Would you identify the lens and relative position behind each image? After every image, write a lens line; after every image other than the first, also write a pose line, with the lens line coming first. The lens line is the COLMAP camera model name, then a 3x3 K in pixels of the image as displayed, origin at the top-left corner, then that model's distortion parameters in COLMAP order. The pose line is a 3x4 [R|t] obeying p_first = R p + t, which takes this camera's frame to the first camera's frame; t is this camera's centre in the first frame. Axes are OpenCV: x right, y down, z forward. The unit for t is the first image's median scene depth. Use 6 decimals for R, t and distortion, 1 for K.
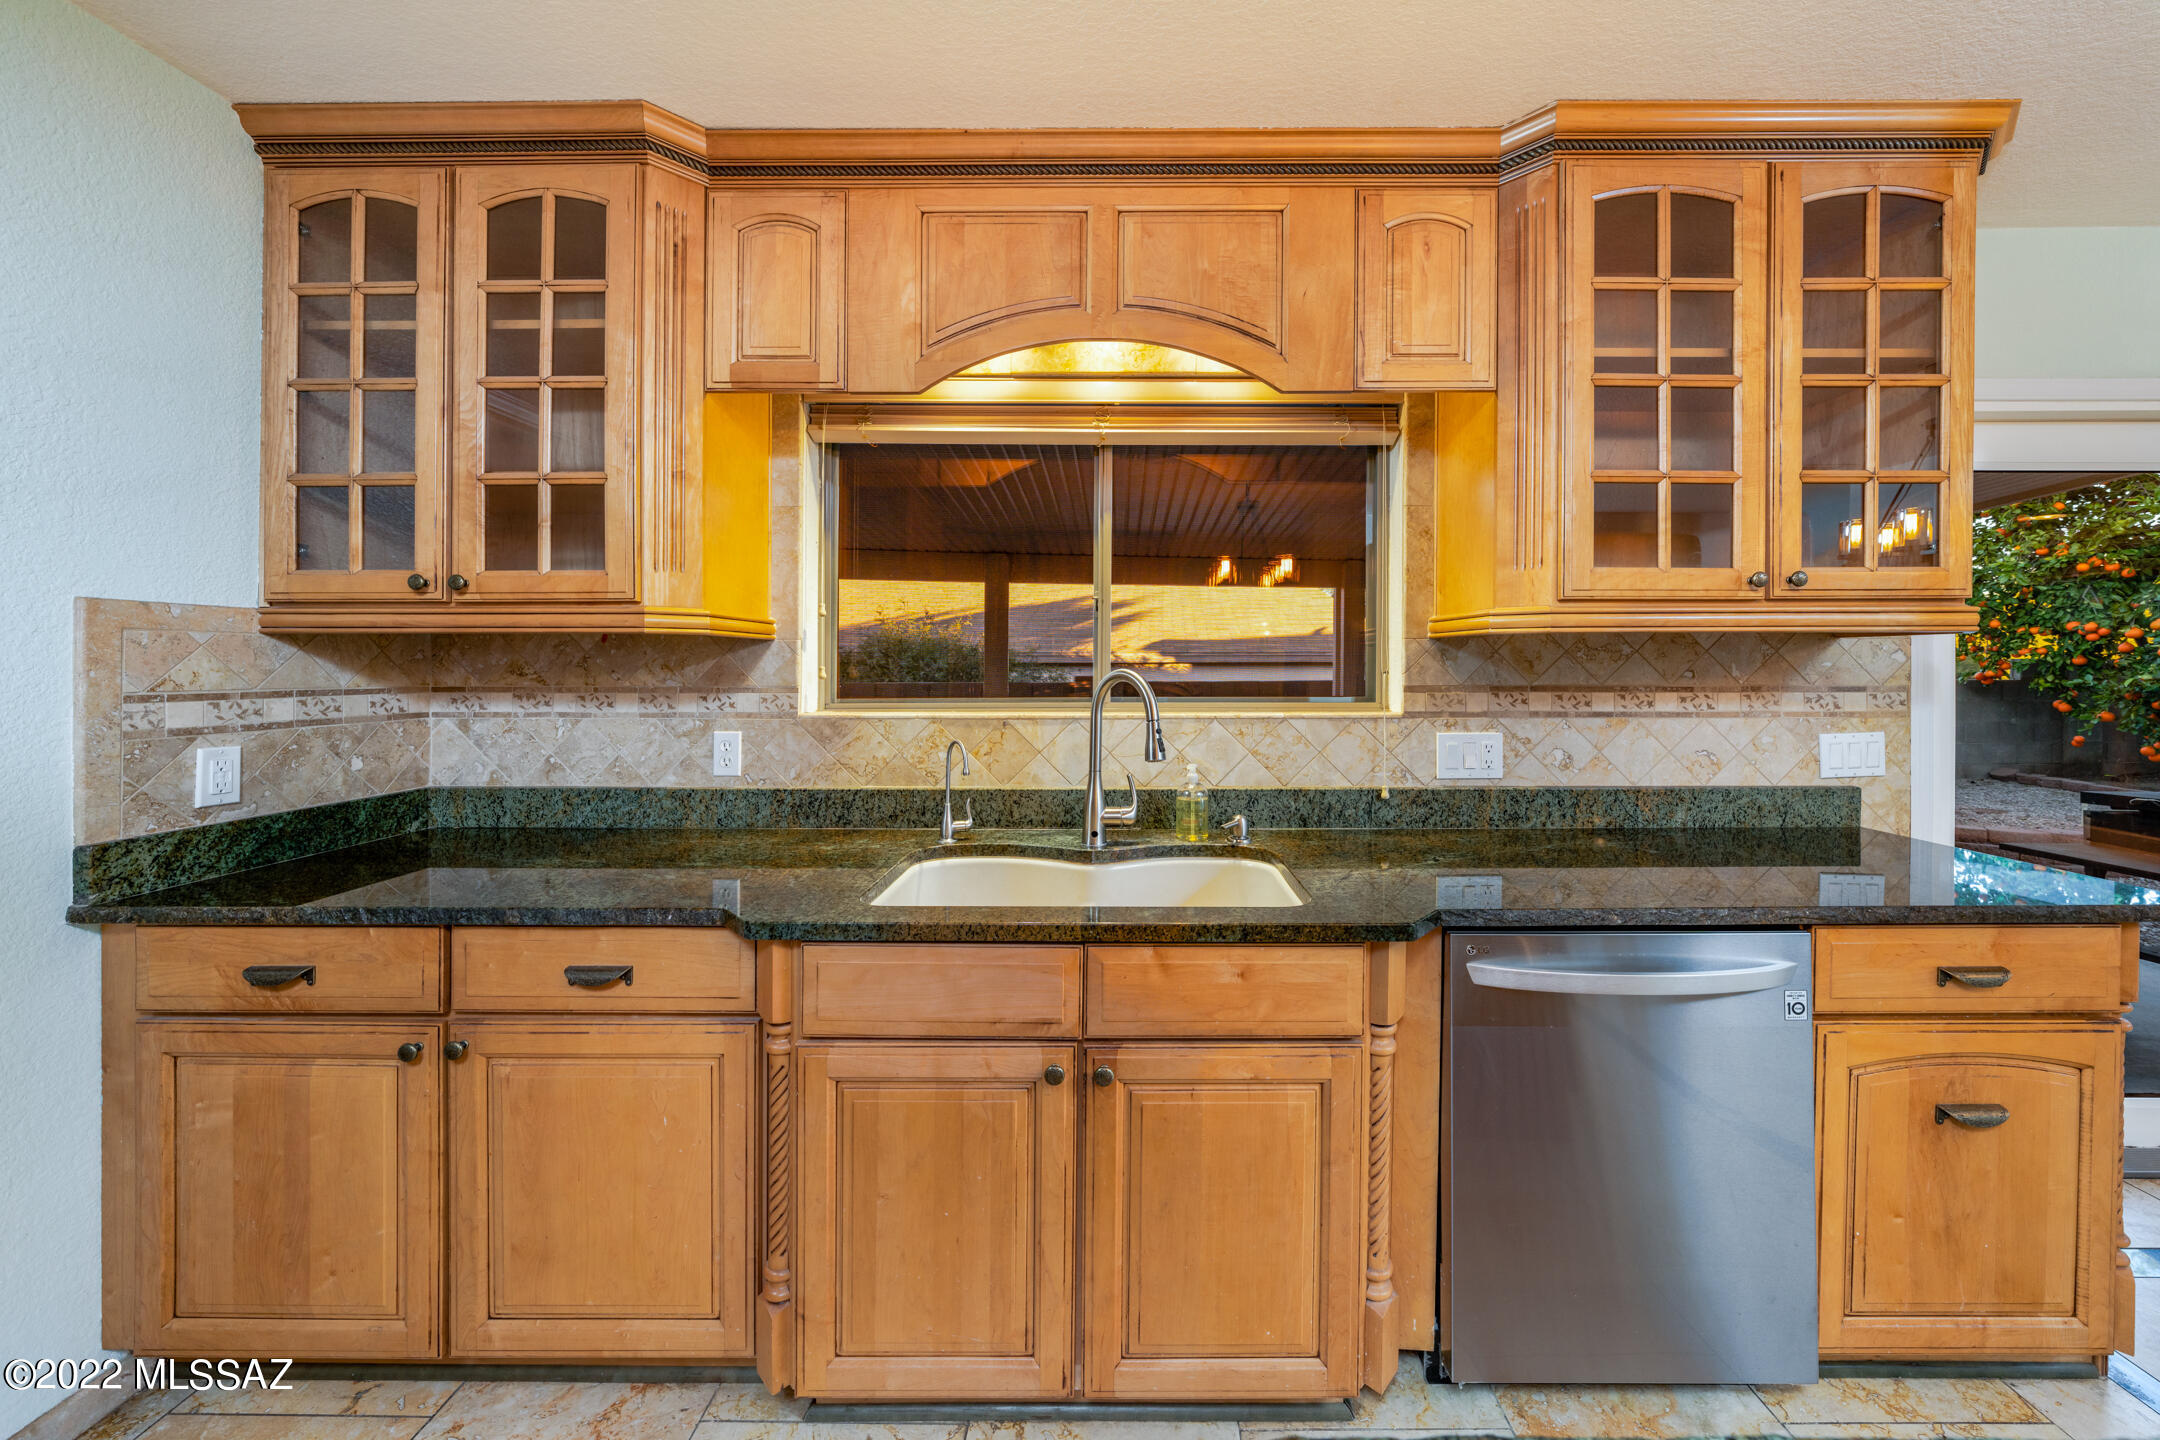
lens RADIAL K [[787.4, 0, 1082.4], [0, 787.4, 665.7], [0, 0, 1]] dist [-0.002810, 0.000572]
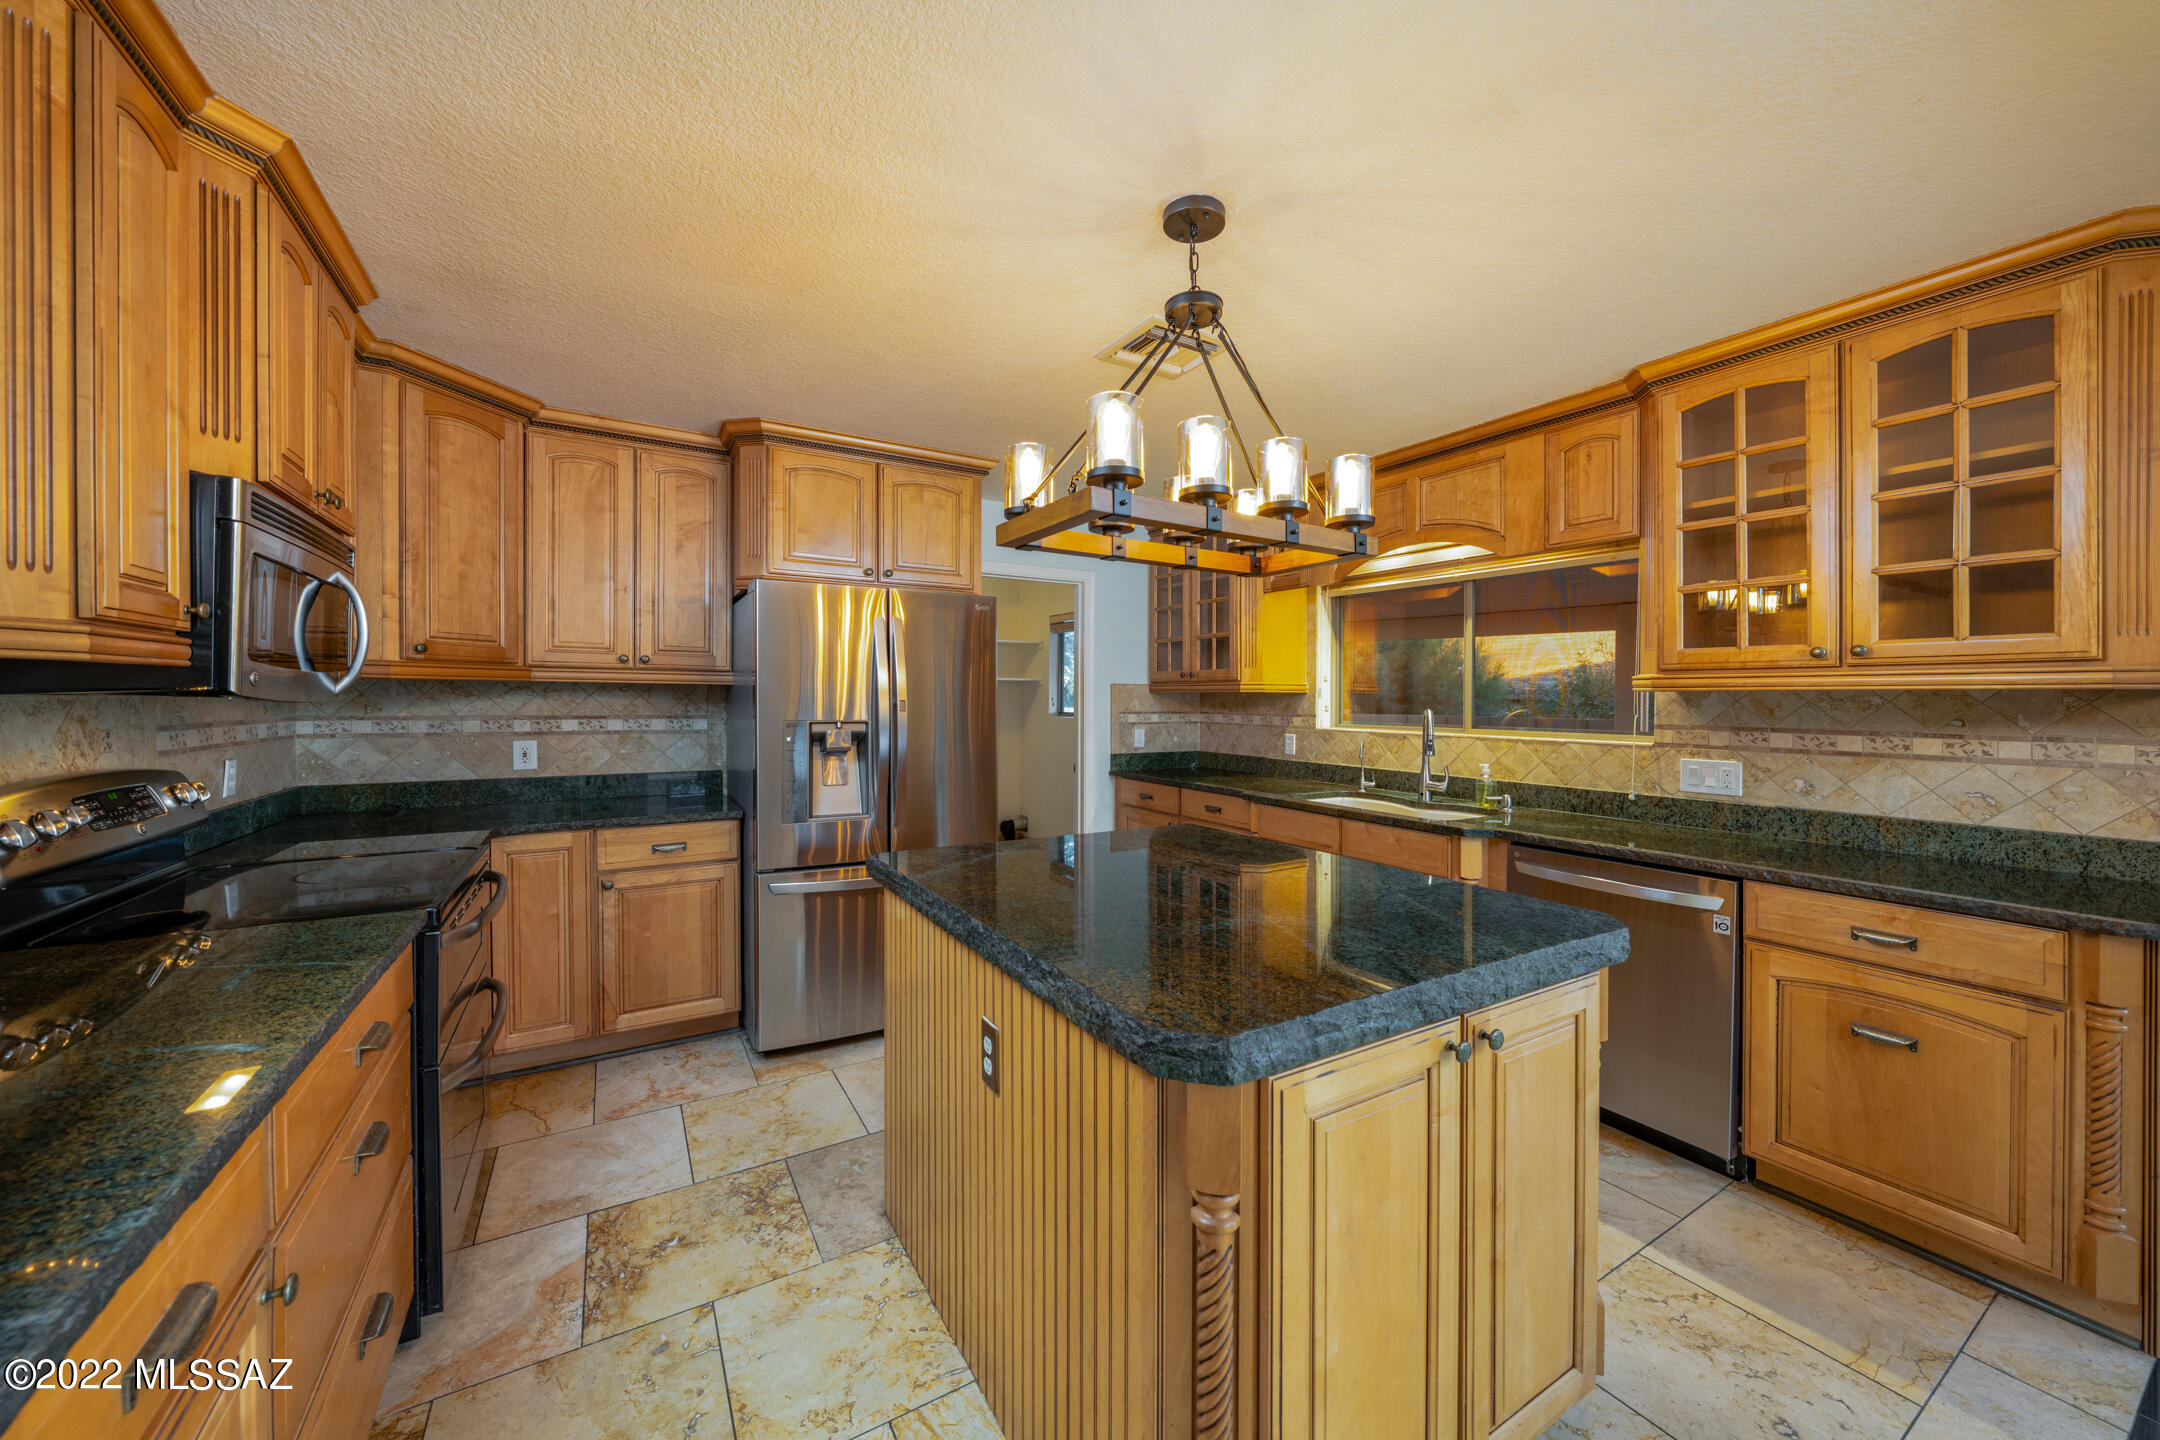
lens RADIAL K [[787.4, 0, 1080.5], [0, 787.4, 694.2], [0, 0, 1]] dist [-0.002810, 0.000572]
pose [[0.538848, 0.001292, -0.842402, 1.132591], [-0.009918, 0.999939, -0.004810, -0.013411], [0.842345, 0.010947, 0.538828, -0.711869]]
